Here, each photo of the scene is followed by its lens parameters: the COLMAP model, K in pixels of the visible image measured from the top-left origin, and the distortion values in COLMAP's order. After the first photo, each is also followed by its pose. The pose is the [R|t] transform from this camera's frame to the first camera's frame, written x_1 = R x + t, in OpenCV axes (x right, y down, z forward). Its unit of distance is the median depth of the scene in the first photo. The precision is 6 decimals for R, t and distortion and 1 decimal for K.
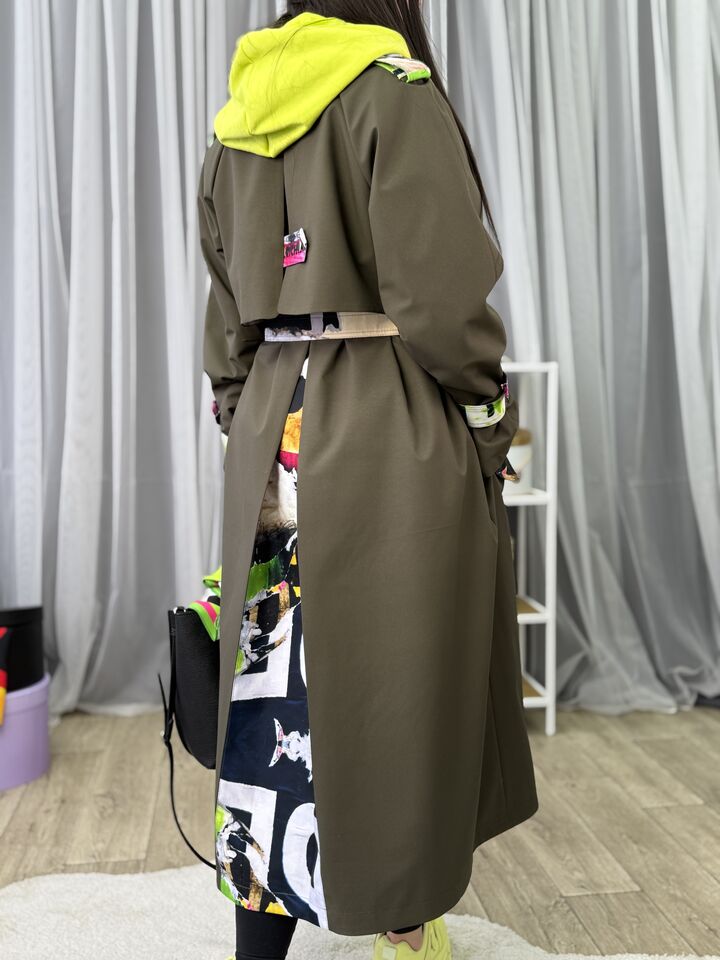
lens RADIAL K [[974.6, 0, 357.8], [0, 974.6, 471.0], [0, 0, 1]] dist [0.162120, -0.313651]
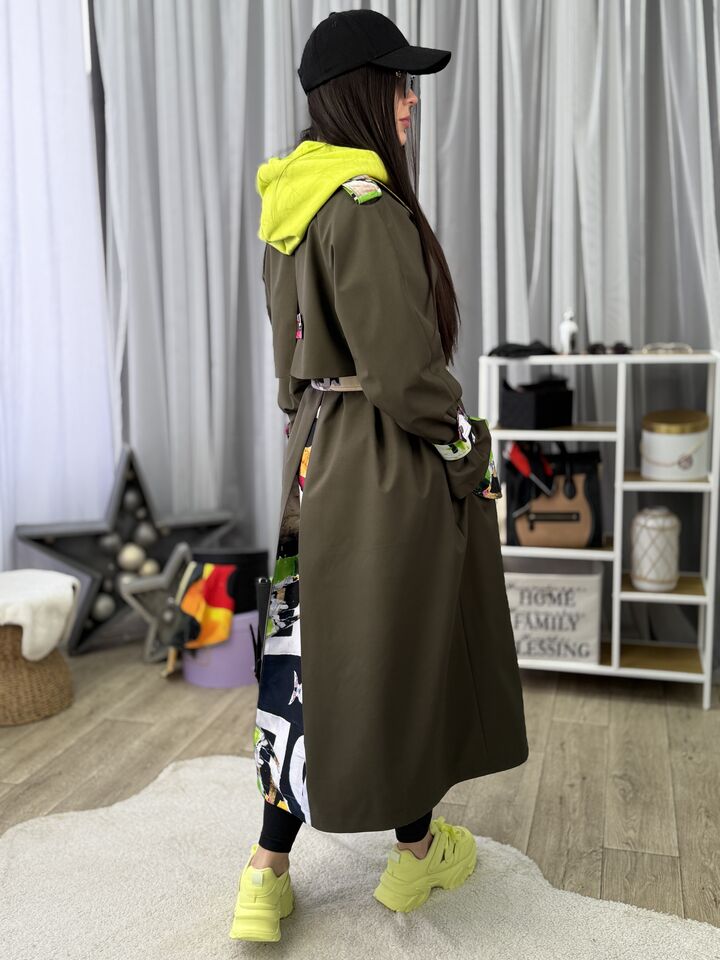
lens RADIAL K [[966.3, 0, 361.2], [0, 966.3, 482.0], [0, 0, 1]] dist [0.165215, -0.350939]
pose [[0.920849, 0.055256, -0.385985, 0.361844], [-0.019075, 0.995107, 0.096949, -0.100233], [0.389453, -0.081912, 0.917397, -0.124382]]
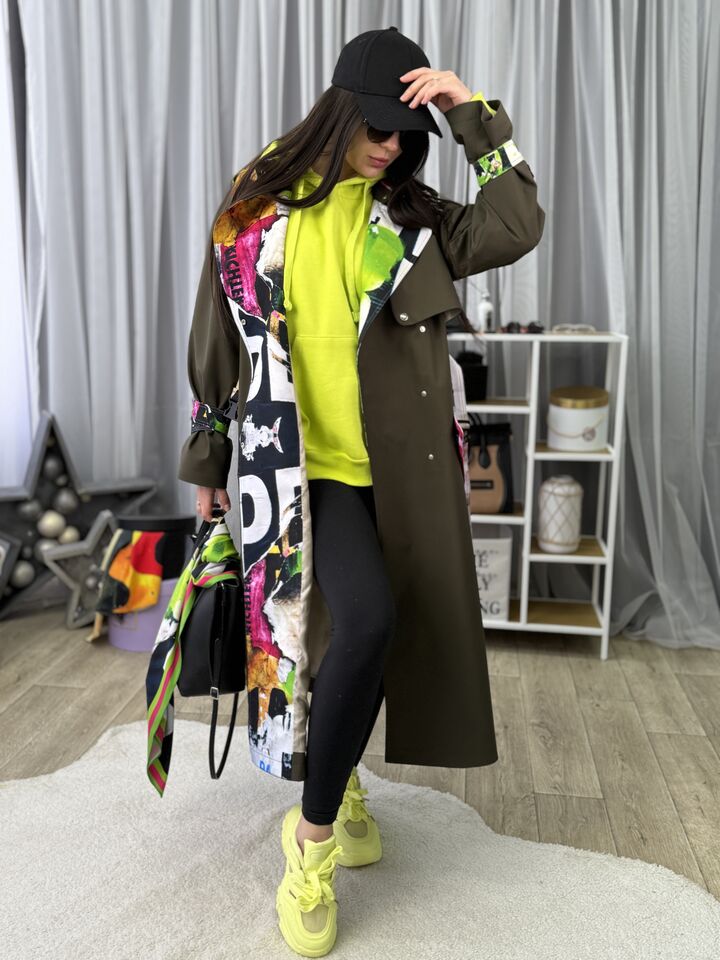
lens RADIAL K [[892.1, 0, 357.2], [0, 892.1, 475.2], [0, 0, 1]] dist [0.180814, -0.388592]
pose [[0.963997, 0.067848, -0.257110, 0.255444], [-0.038246, 0.992225, 0.118435, -0.090184], [0.263147, -0.104337, 0.959097, -0.103371]]
